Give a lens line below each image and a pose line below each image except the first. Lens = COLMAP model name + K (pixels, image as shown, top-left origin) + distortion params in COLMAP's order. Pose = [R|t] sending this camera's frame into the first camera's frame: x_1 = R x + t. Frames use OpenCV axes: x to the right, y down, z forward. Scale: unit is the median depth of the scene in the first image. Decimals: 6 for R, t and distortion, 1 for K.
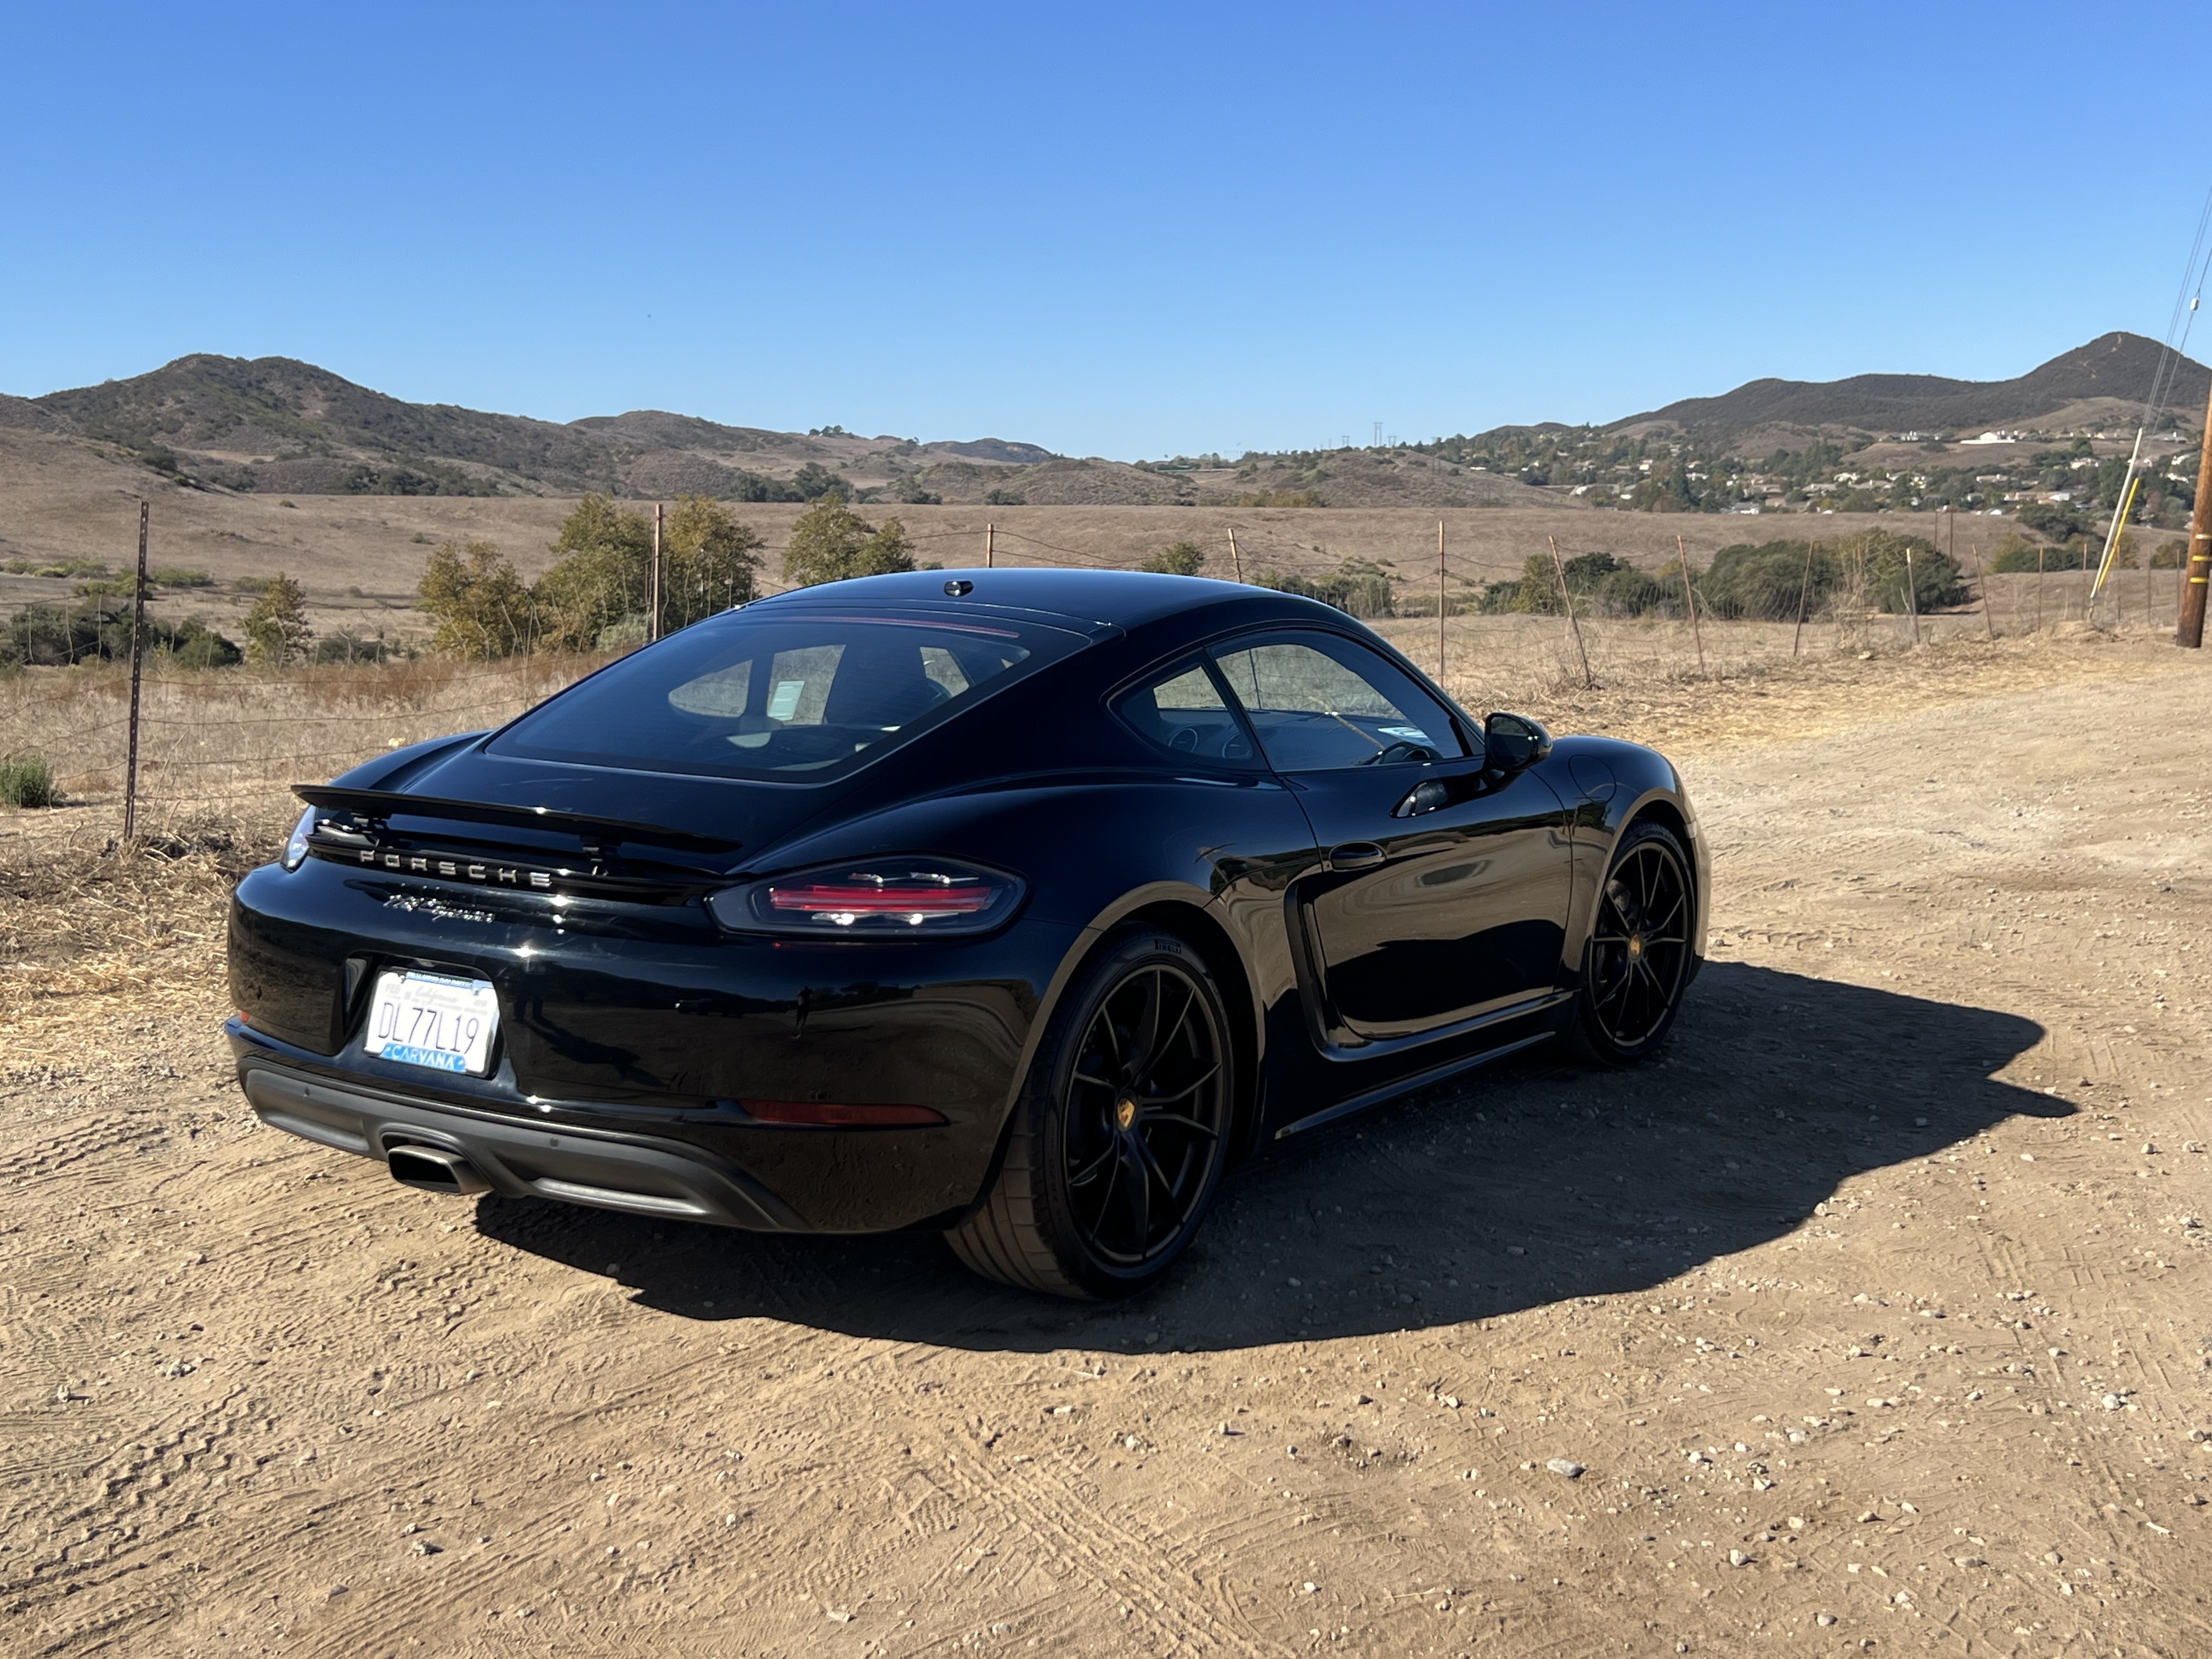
lens RADIAL K [[2480.4, 0, 1106.0], [0, 2480.4, 829.5], [0, 0, 1]] dist [0.187084, -0.617279]
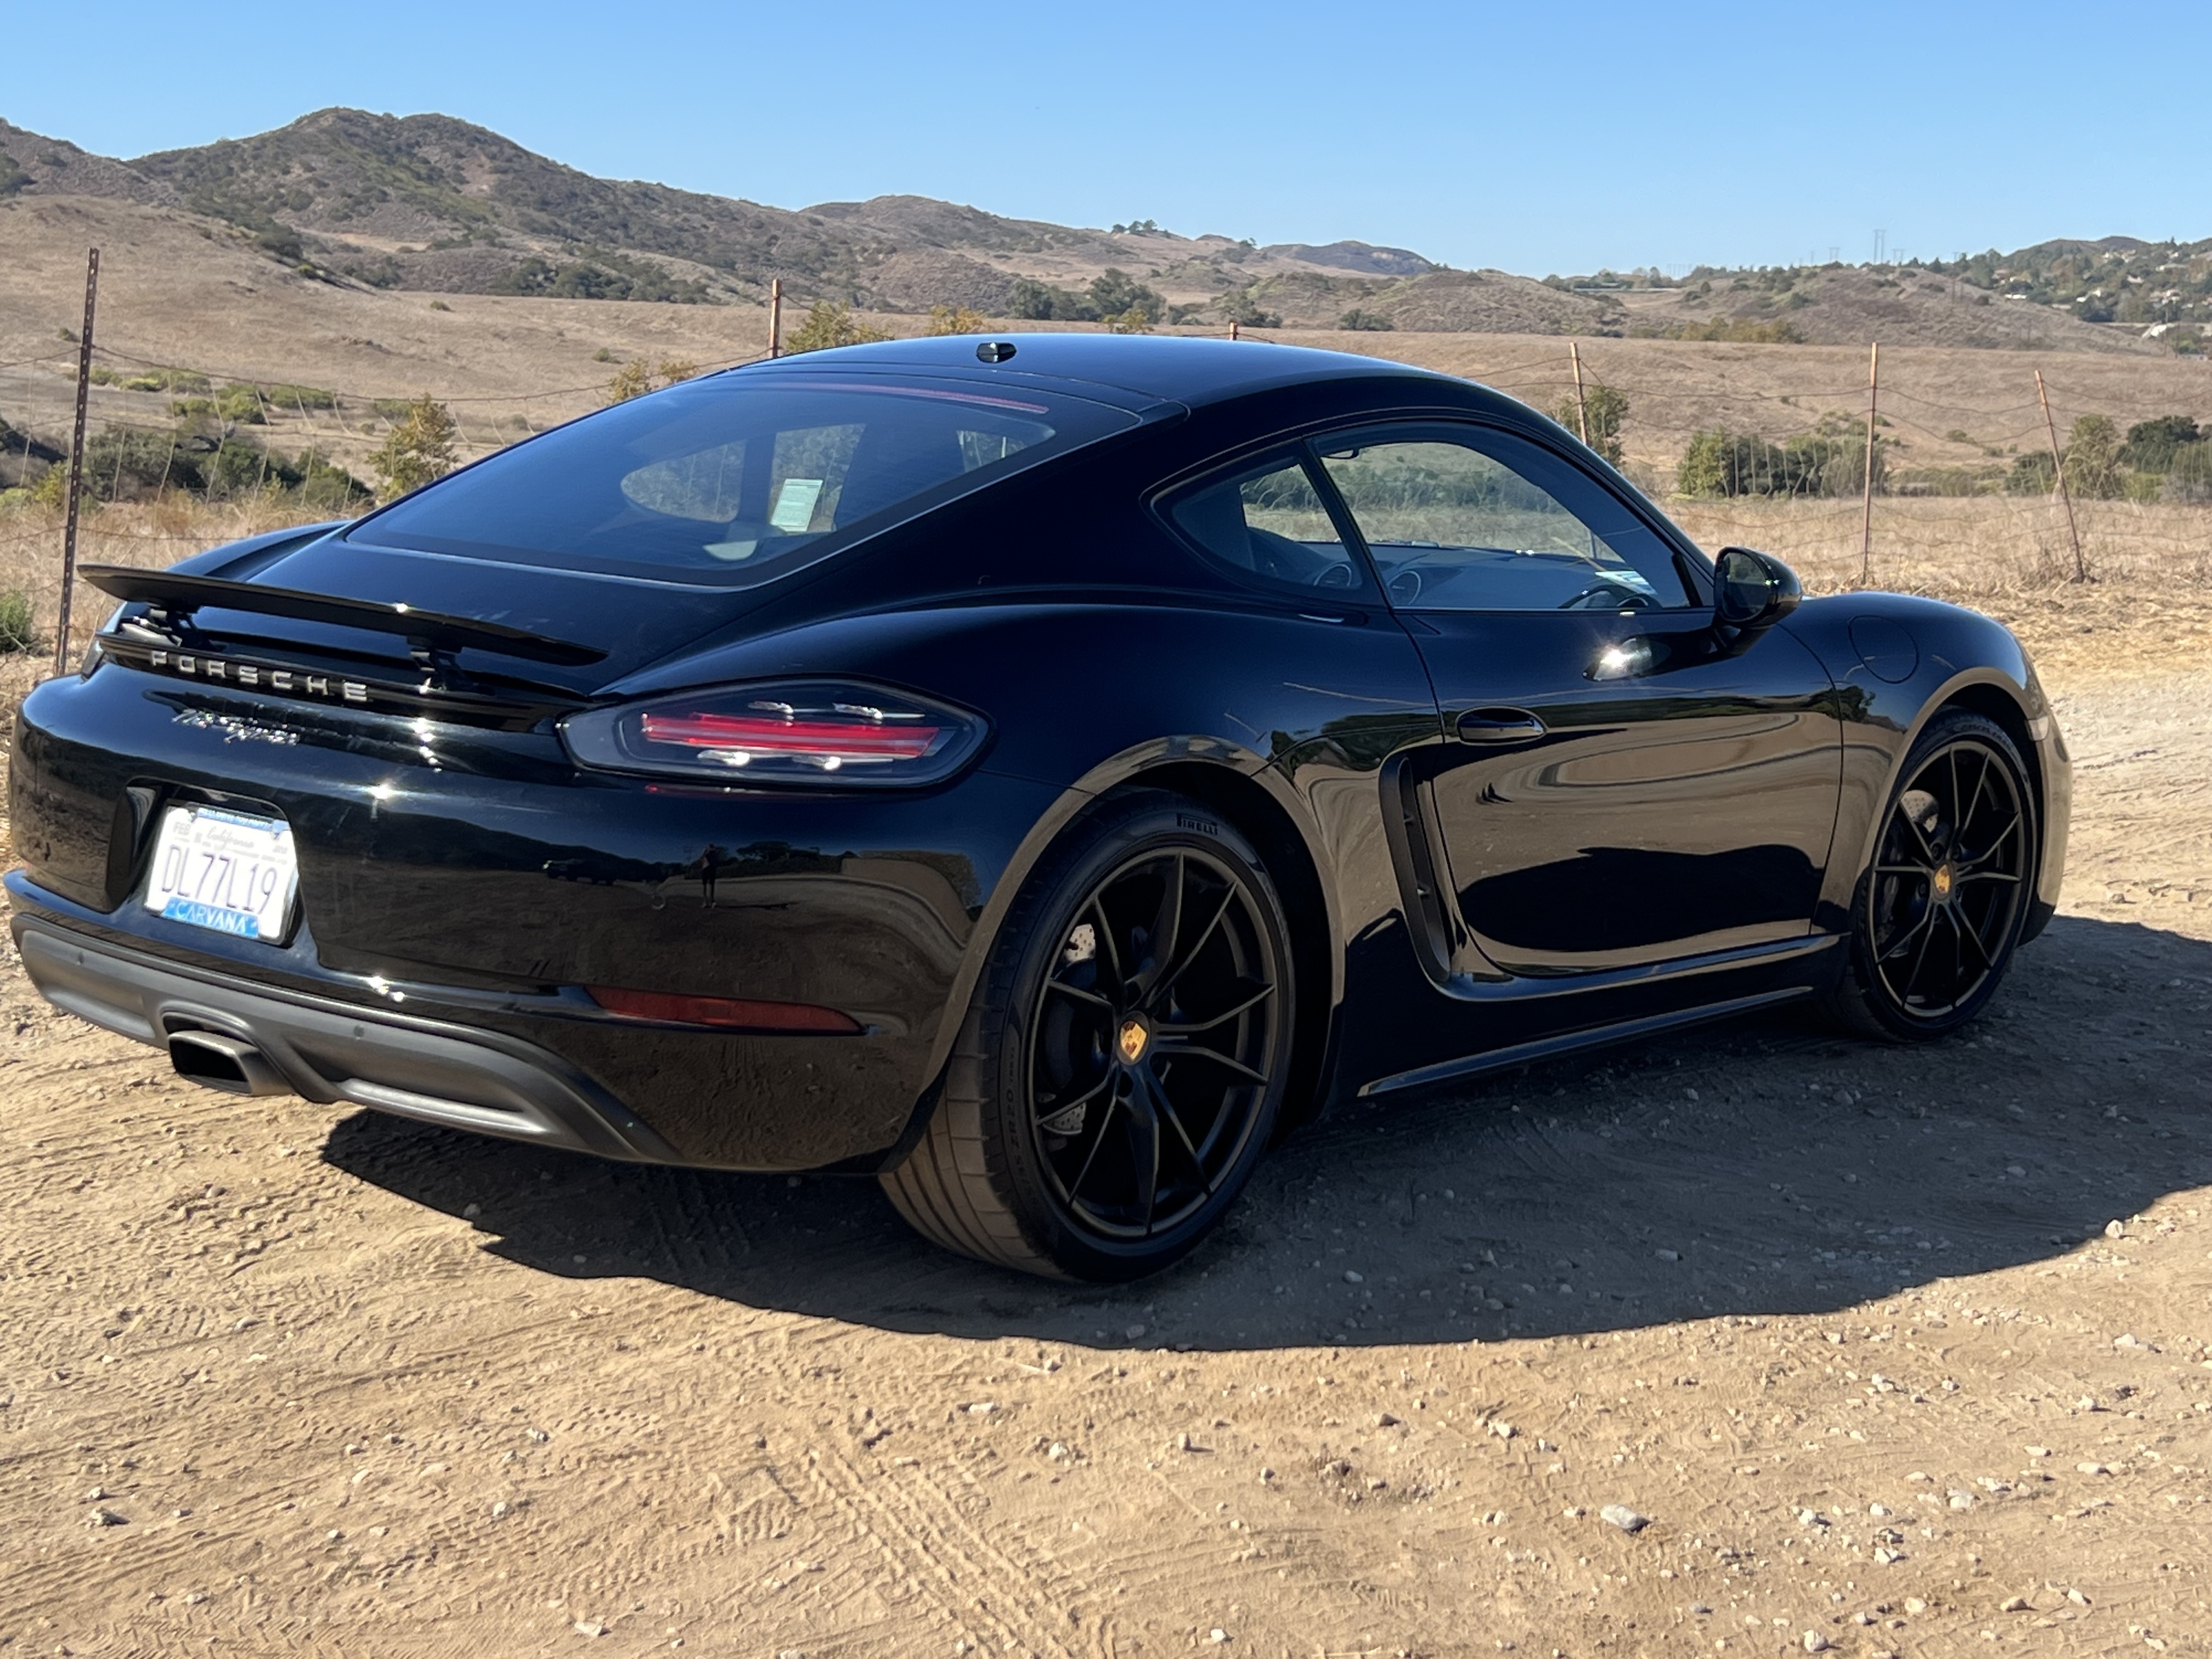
lens RADIAL K [[3278.2, 0, 1106.0], [0, 3278.2, 829.5], [0, 0, 1]] dist [0.226014, -0.871343]
pose [[0.994472, 0.042115, -0.096181, 0.102594], [-0.039687, 0.998847, 0.027025, 0.025325], [0.097209, -0.023058, 0.994997, 0.005643]]
